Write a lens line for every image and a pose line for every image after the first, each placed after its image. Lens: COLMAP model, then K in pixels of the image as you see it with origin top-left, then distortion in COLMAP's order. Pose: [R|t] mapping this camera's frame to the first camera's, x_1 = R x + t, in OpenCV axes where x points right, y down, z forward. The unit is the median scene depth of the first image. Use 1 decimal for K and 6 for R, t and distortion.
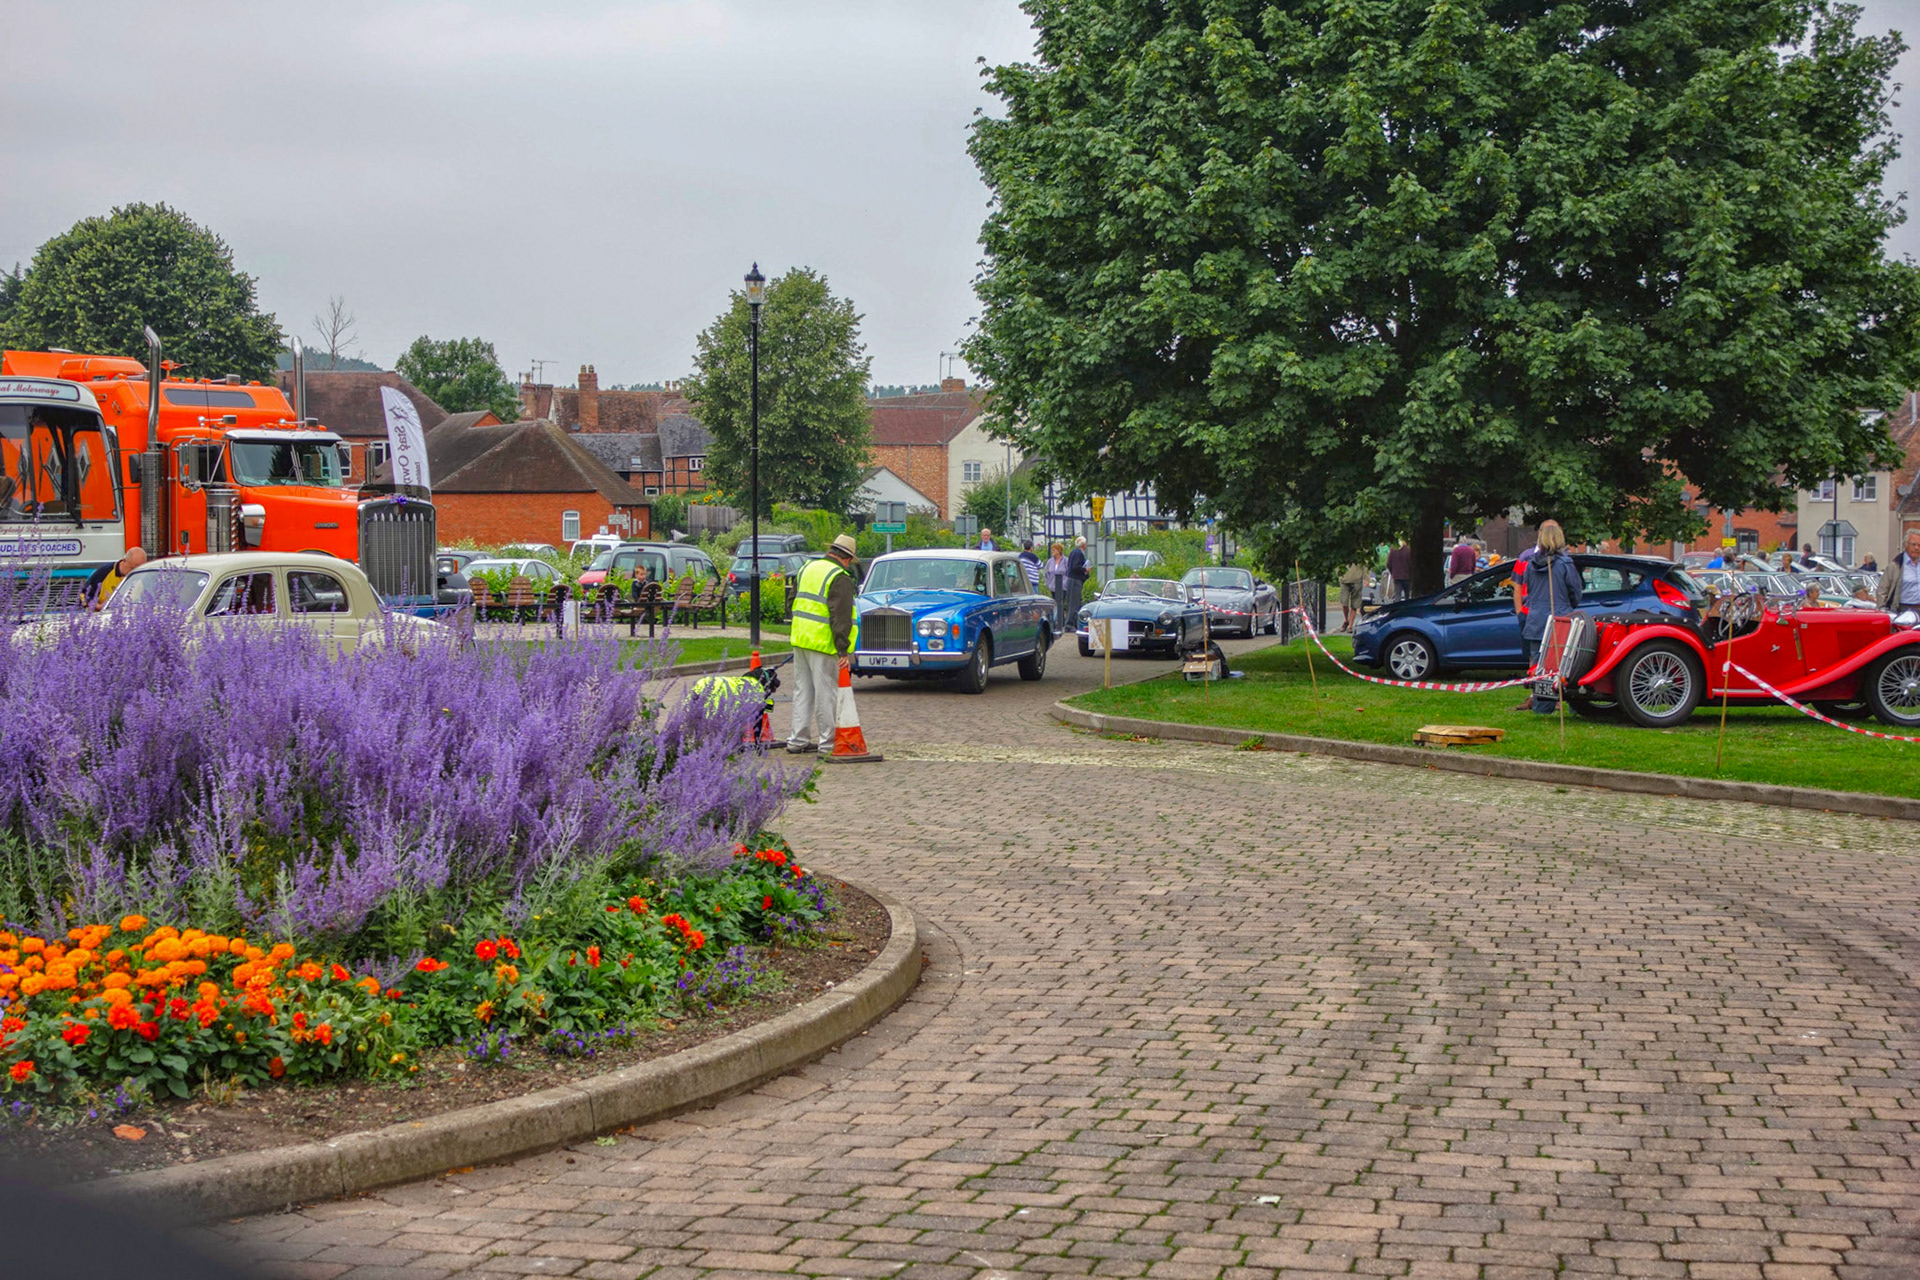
lens RADIAL K [[2737.3, 0, 951.9], [0, 2737.3, 637.5], [0, 0, 1]] dist [-0.050459, 0.000000]
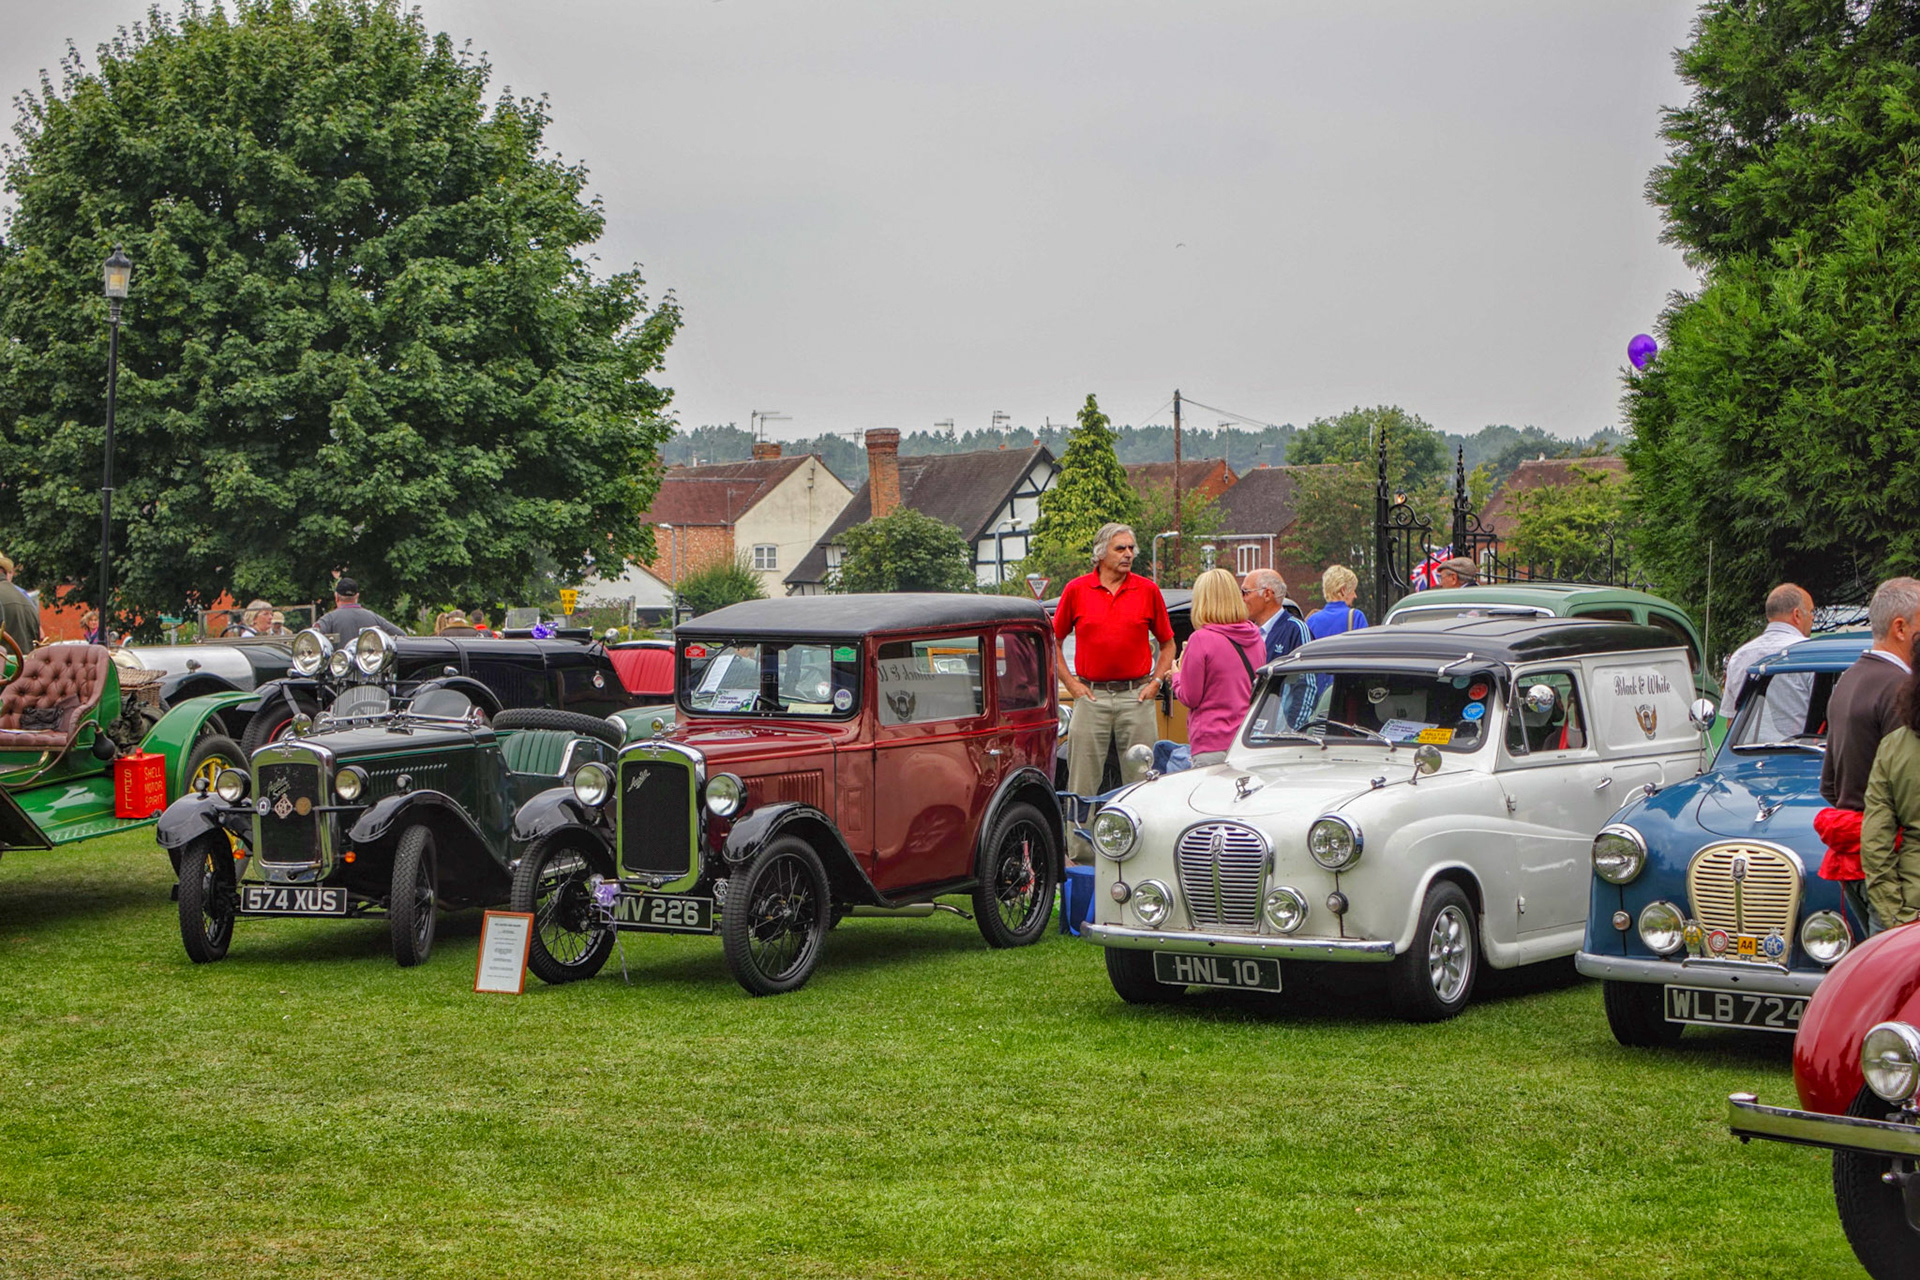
lens RADIAL K [[4089.4, 0, 959.5], [0, 4089.4, 643.4], [0, 0, 1]] dist [0.046316, 0.000000]
pose [[0.997230, -0.000036, -0.074382, 0.731016], [-0.002729, 0.999309, -0.037067, 0.050723], [0.074332, 0.037167, 0.996541, -1.043176]]
